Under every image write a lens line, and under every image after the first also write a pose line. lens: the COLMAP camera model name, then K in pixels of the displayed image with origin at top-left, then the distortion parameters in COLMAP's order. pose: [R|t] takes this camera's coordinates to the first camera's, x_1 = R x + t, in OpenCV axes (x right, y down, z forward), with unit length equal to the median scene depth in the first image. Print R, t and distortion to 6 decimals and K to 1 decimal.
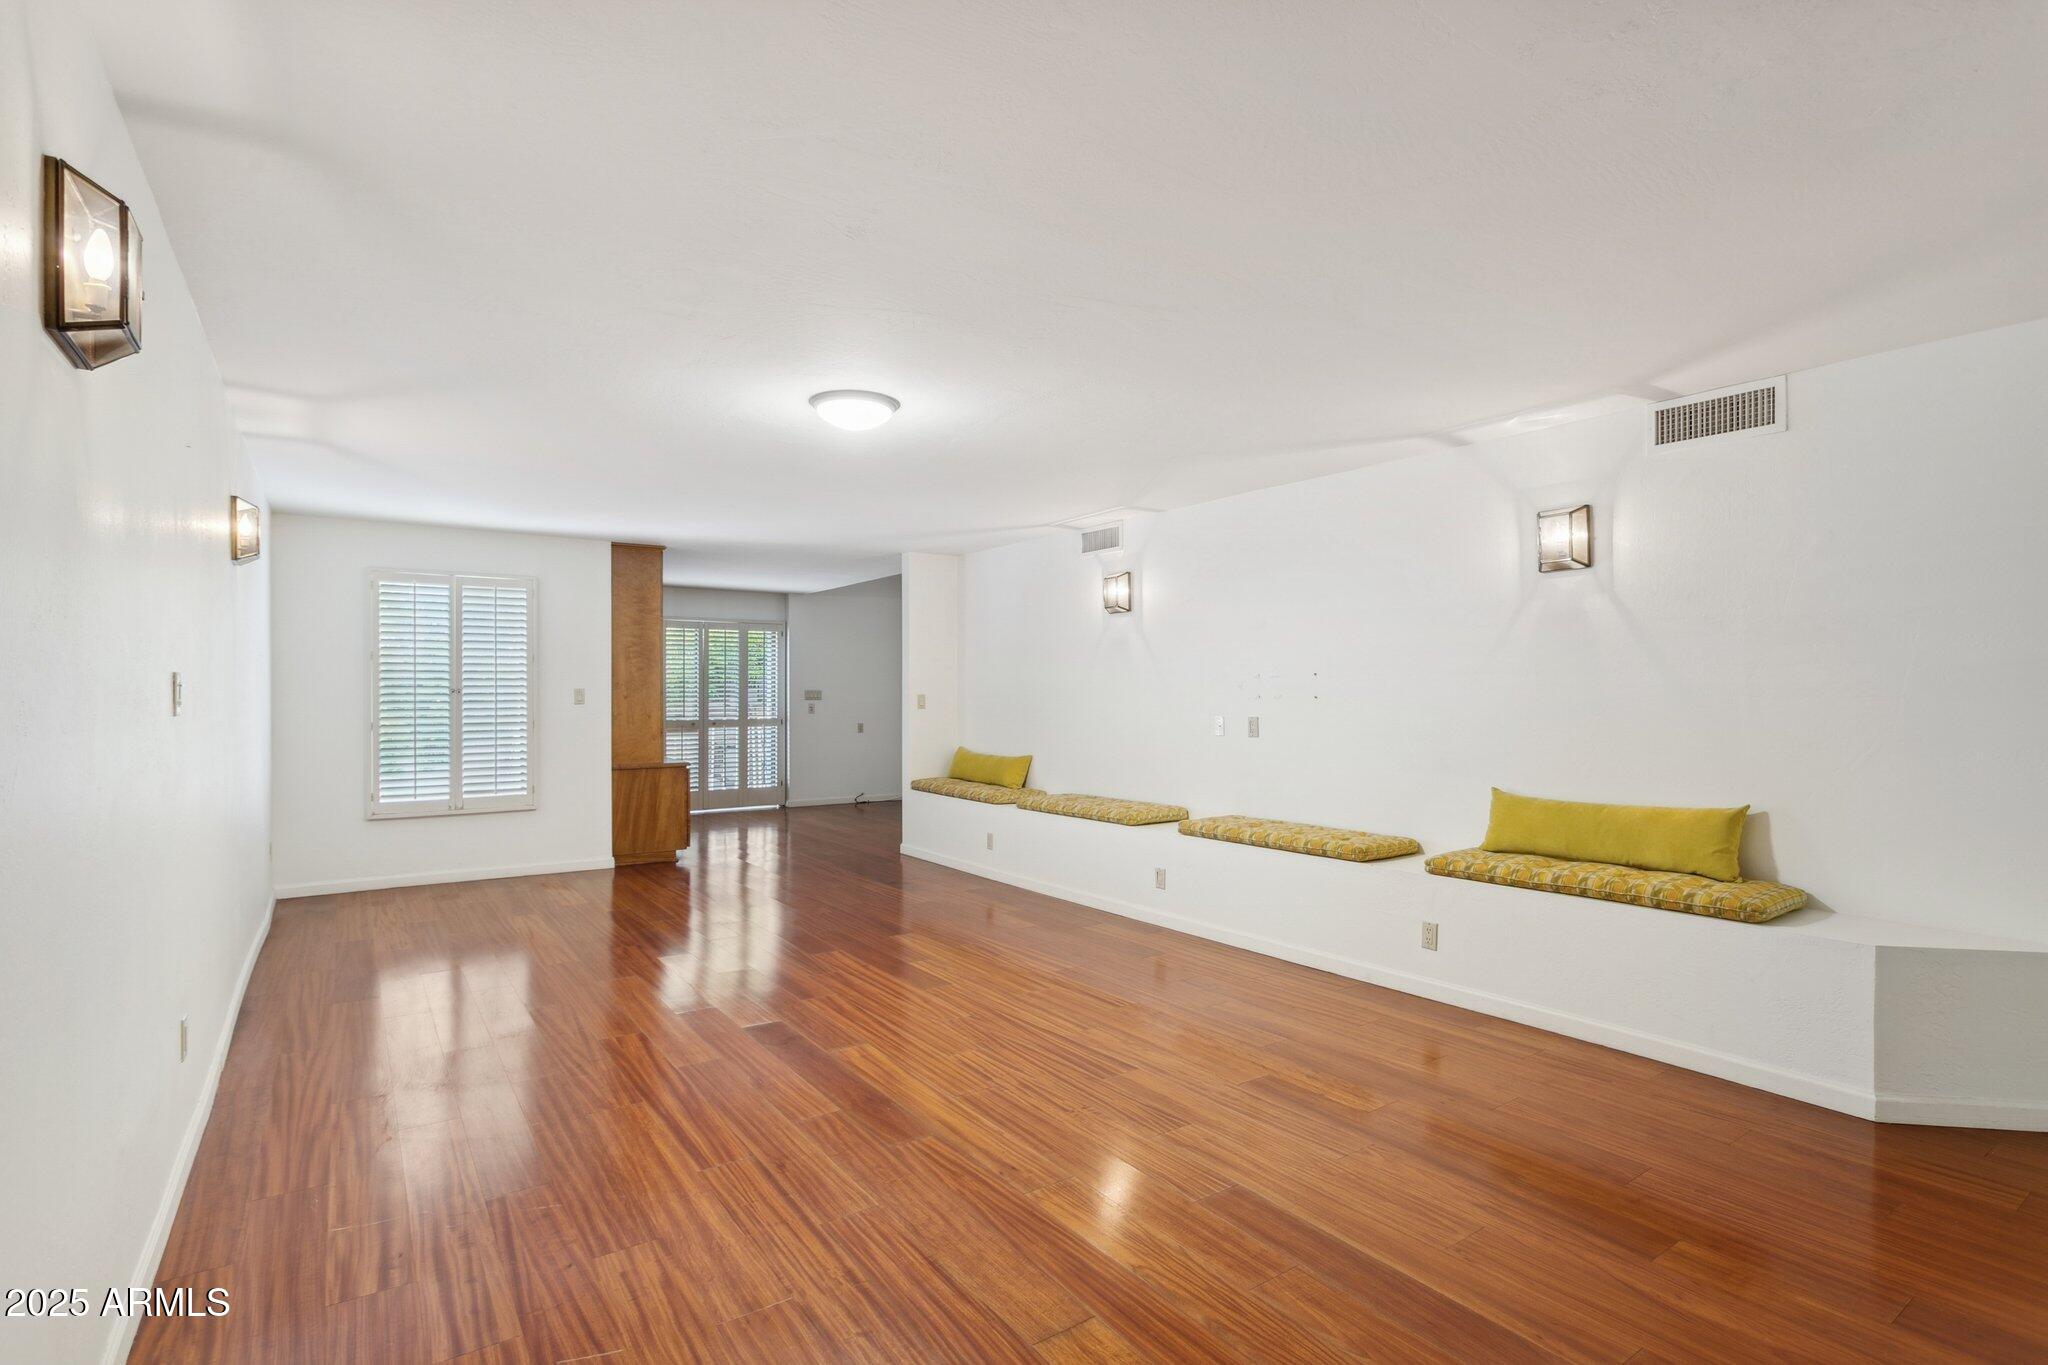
lens RADIAL K [[968.4, 0, 1031.7], [0, 968.4, 694.2], [0, 0, 1]] dist [-0.002860, 0.000191]
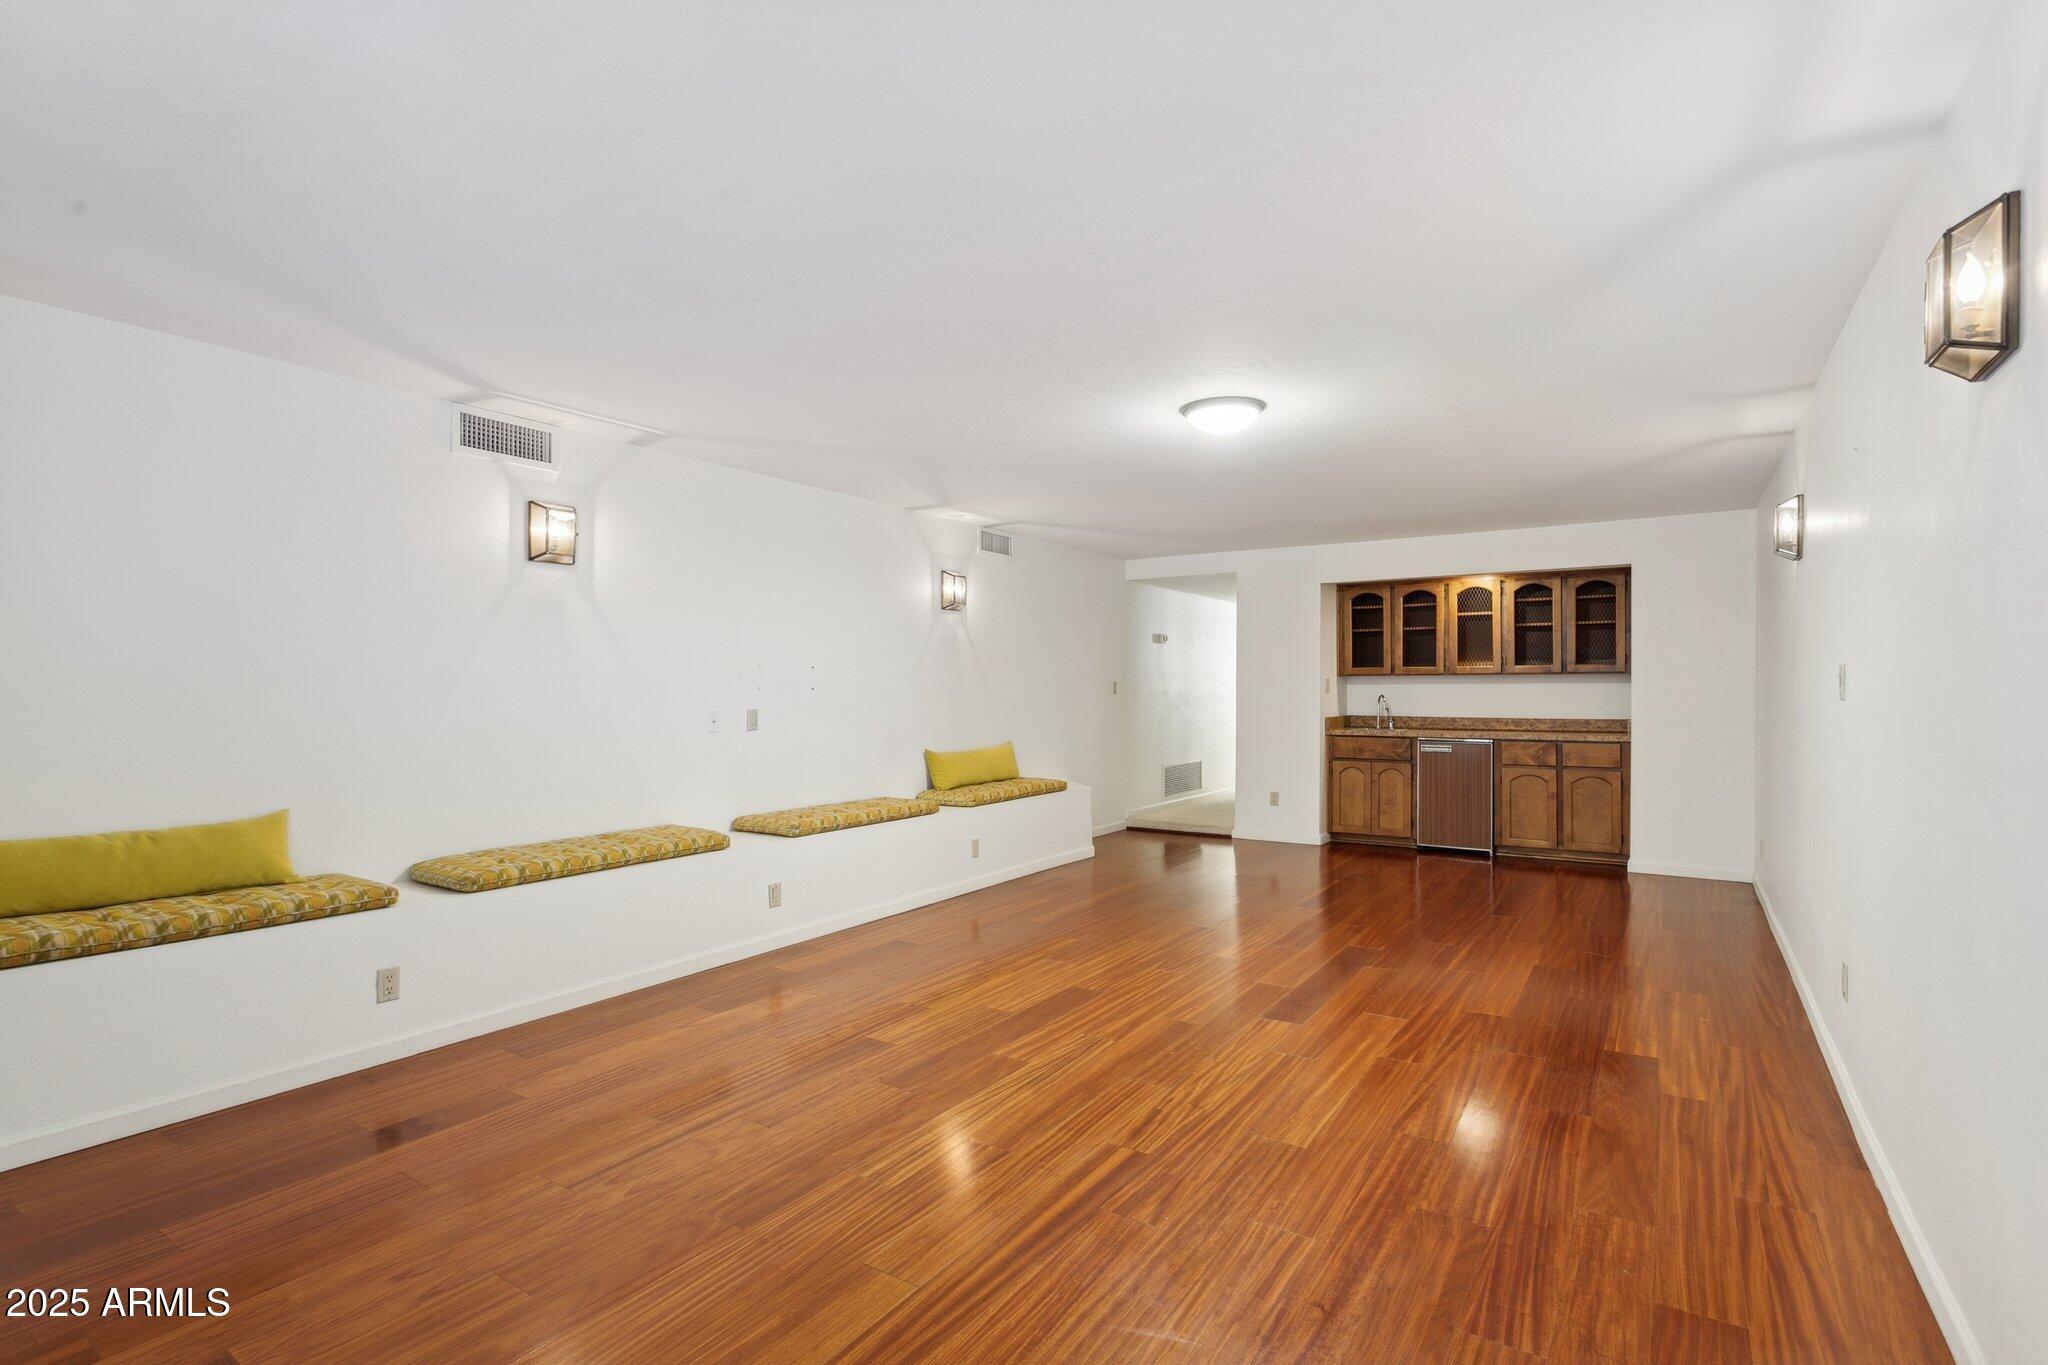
lens RADIAL K [[968.4, 0, 1025.3], [0, 968.4, 684.2], [0, 0, 1]] dist [-0.002860, 0.000191]
pose [[-0.340800, 0.009615, 0.940087, -0.752428], [0.003841, 0.999954, -0.008835, 0.008230], [-0.940128, 0.000600, -0.340821, 1.066383]]
